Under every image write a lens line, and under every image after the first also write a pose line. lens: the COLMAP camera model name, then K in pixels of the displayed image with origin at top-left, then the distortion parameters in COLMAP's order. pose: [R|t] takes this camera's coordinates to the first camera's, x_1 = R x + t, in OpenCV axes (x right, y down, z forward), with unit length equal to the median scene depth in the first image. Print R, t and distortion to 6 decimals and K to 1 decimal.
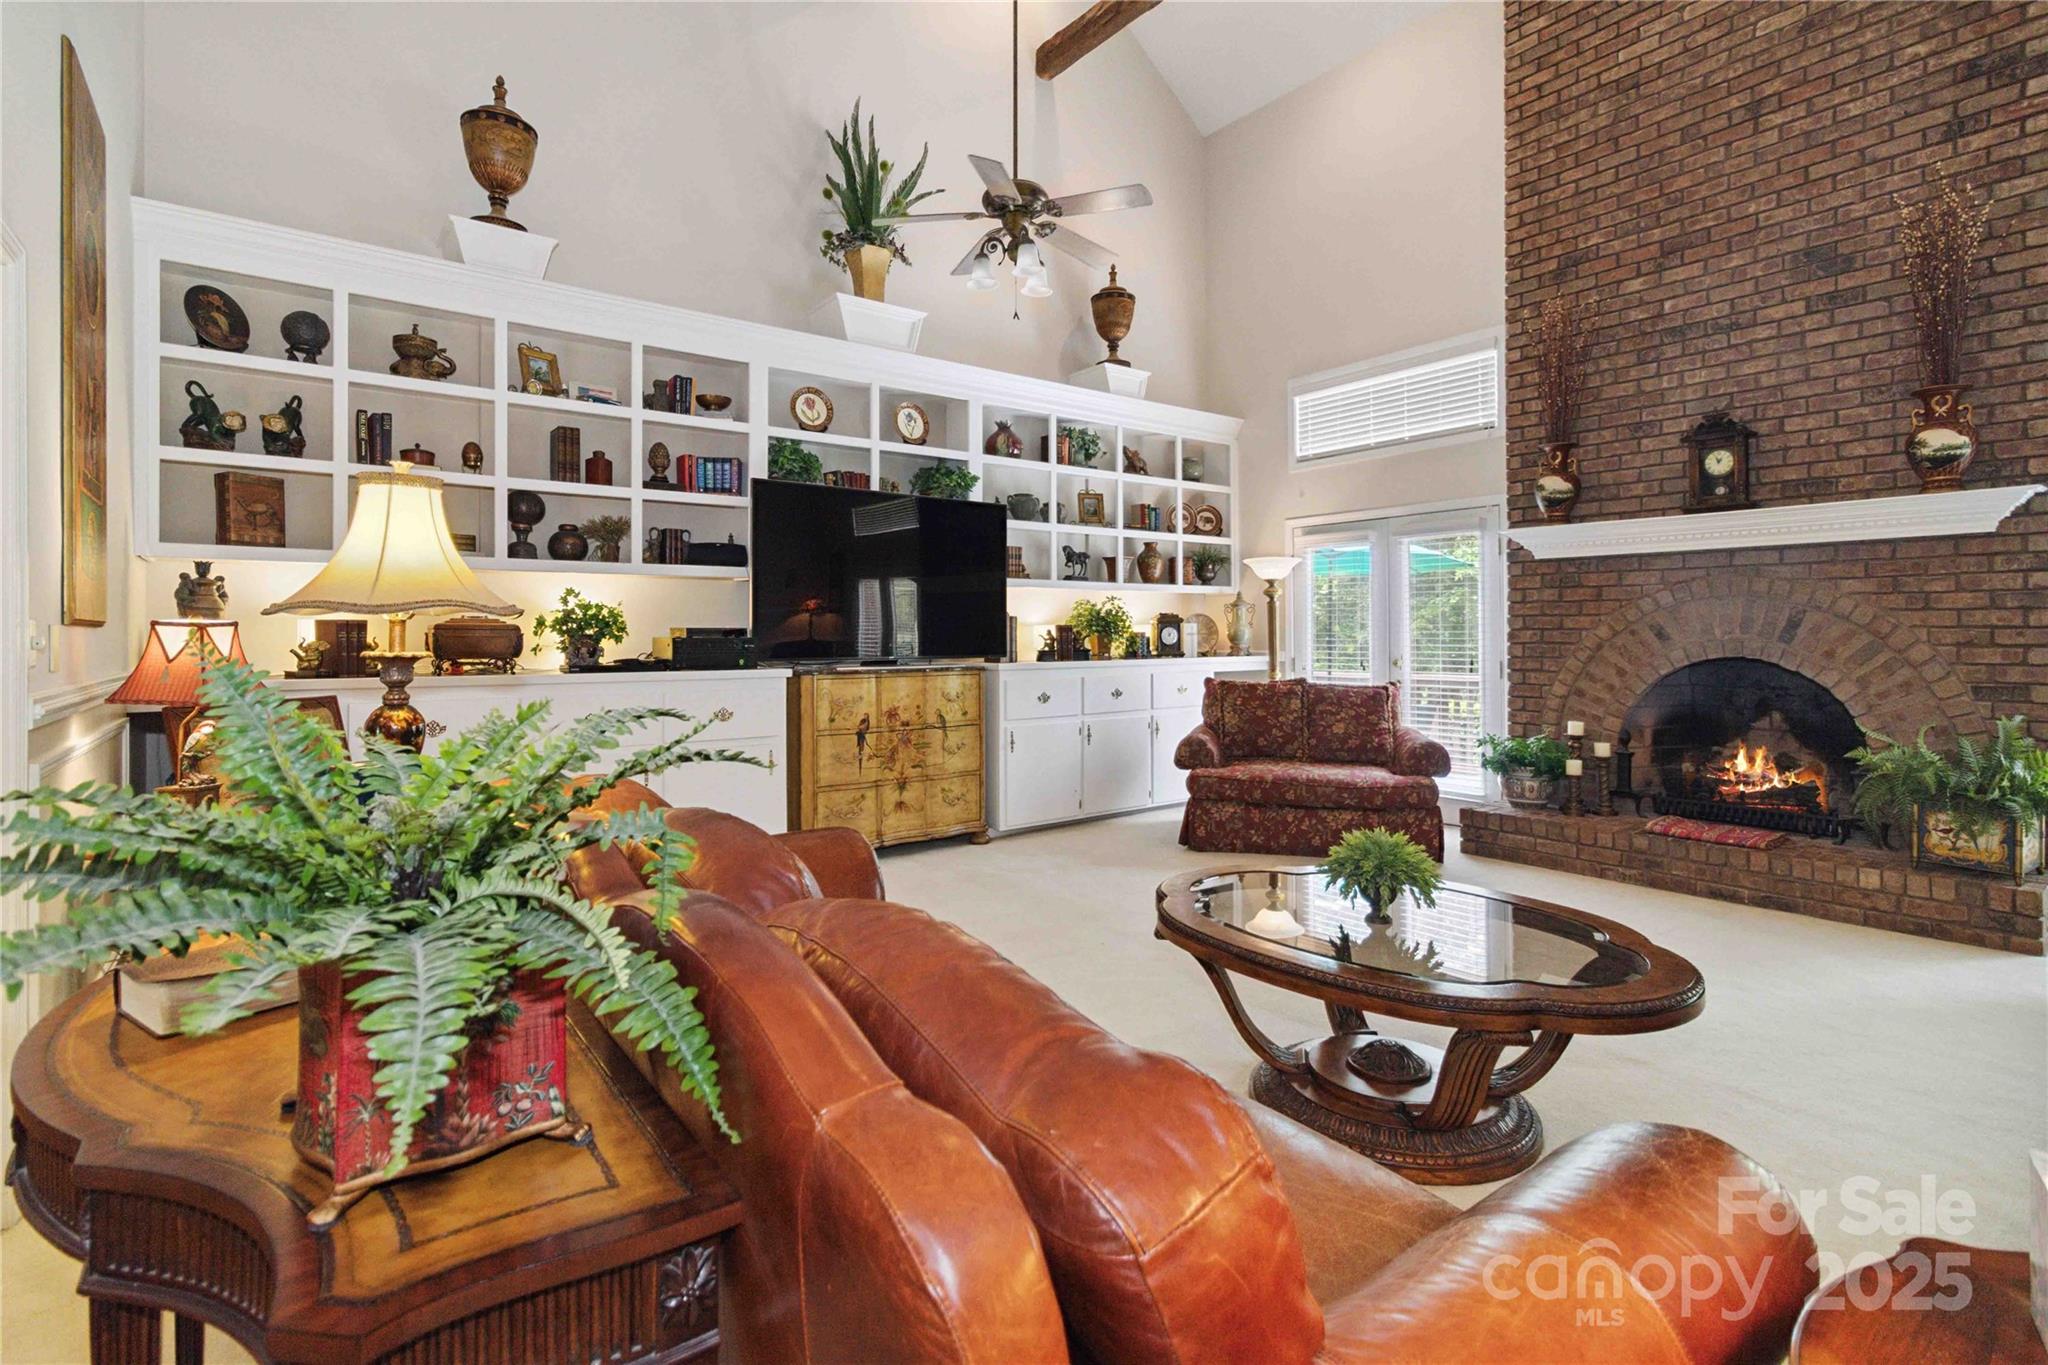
lens RADIAL K [[954.3, 0, 1012.8], [0, 954.3, 637.6], [0, 0, 1]] dist [0.003021, 0.000860]
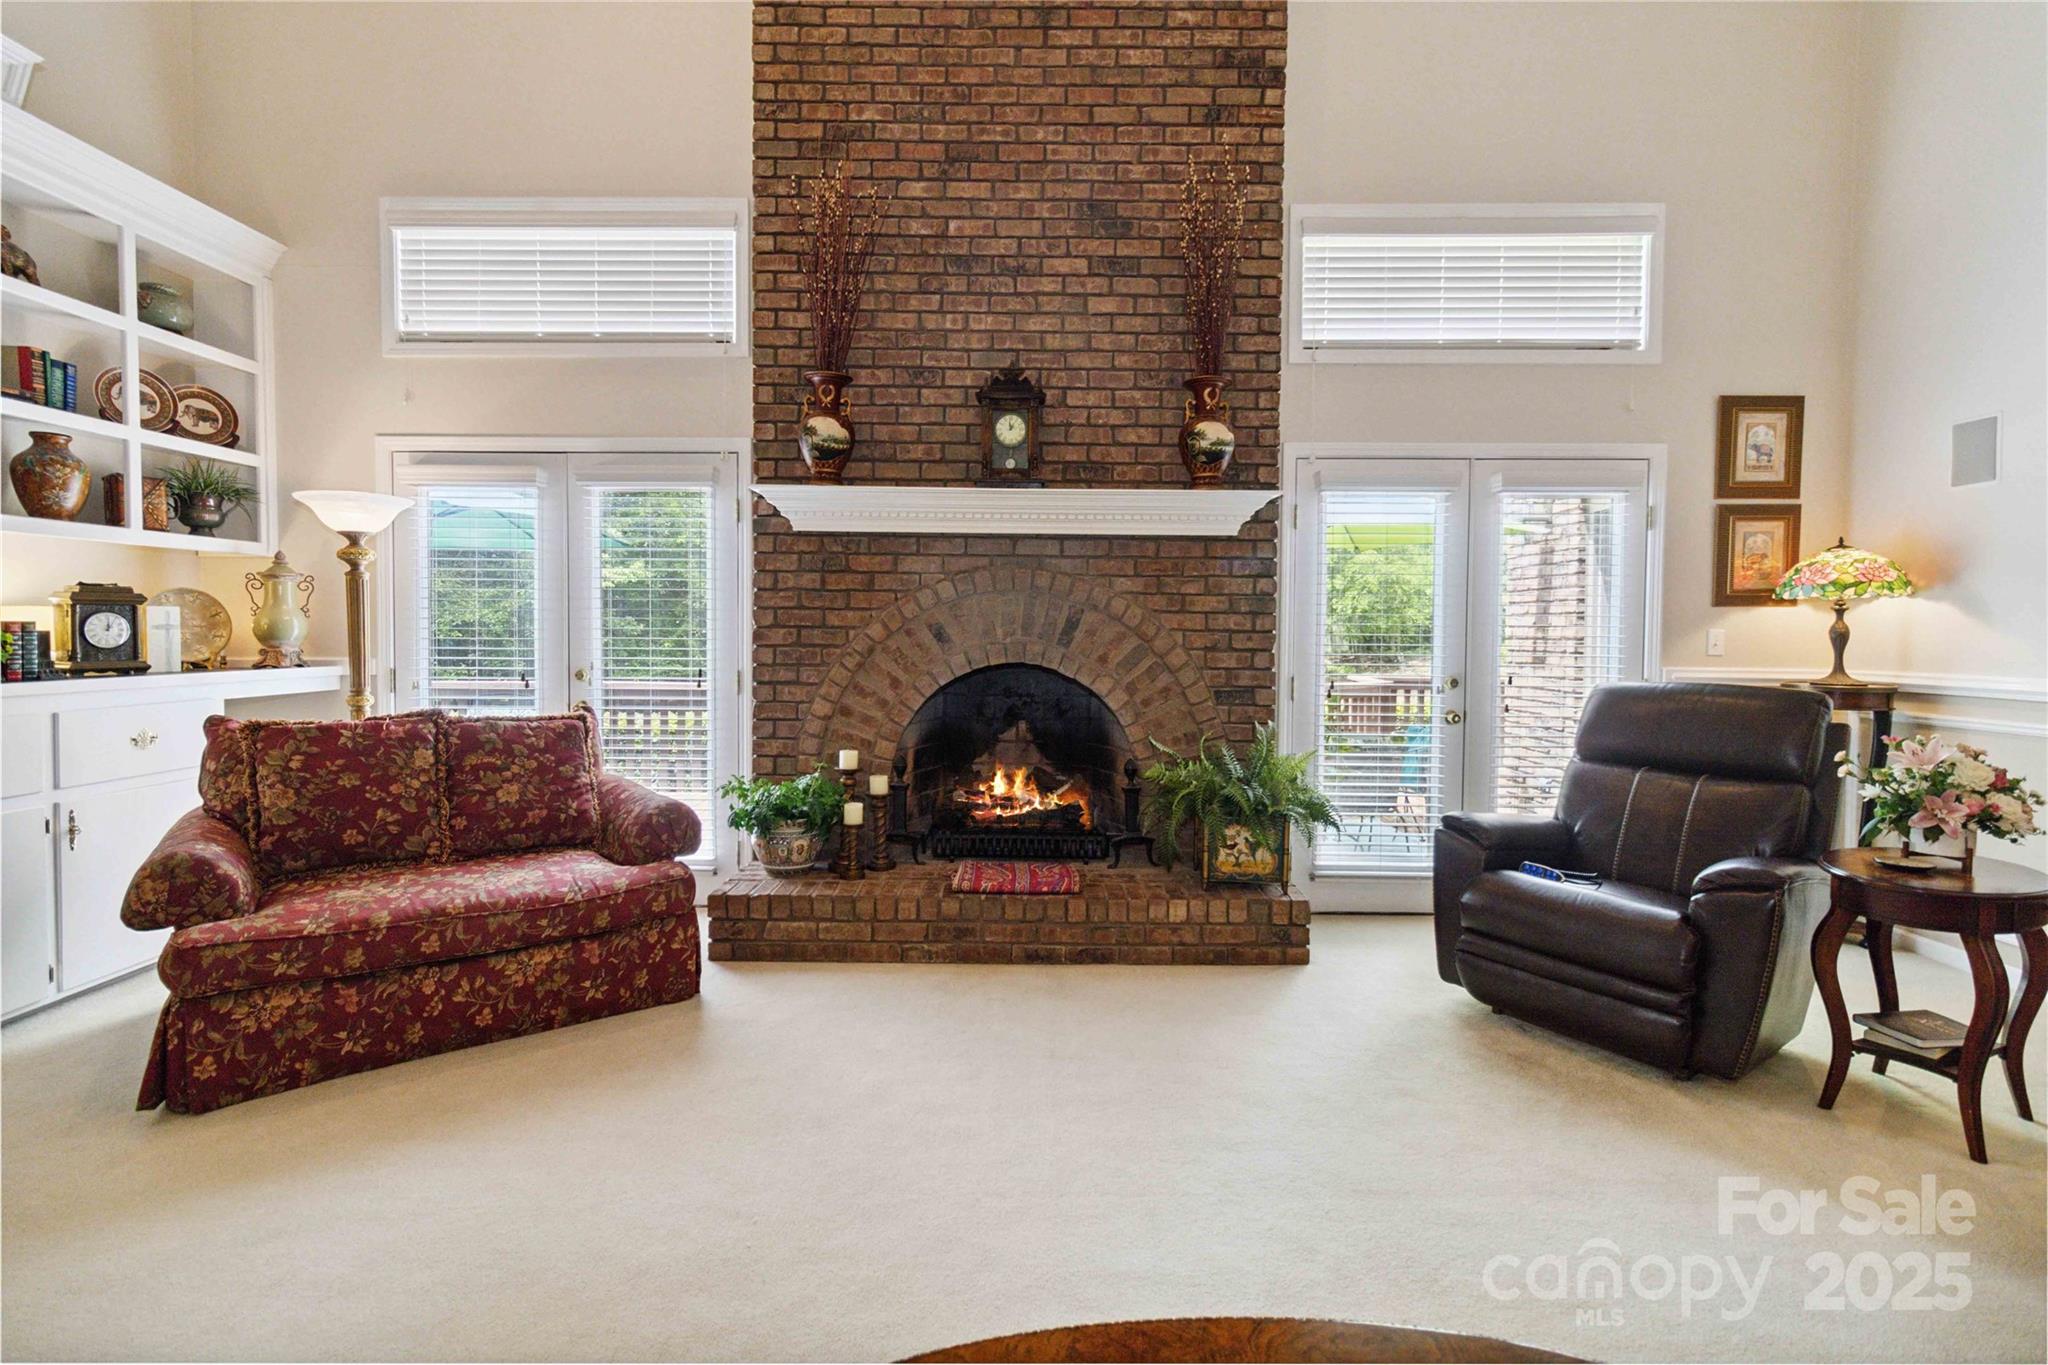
lens RADIAL K [[954.3, 0, 1025.8], [0, 954.3, 654.6], [0, 0, 1]] dist [0.003021, 0.000860]
pose [[0.602217, -0.008250, 0.798290, 0.075621], [-0.007533, 0.999843, 0.016017, -0.000734], [-0.798297, -0.015659, 0.602060, 0.442512]]
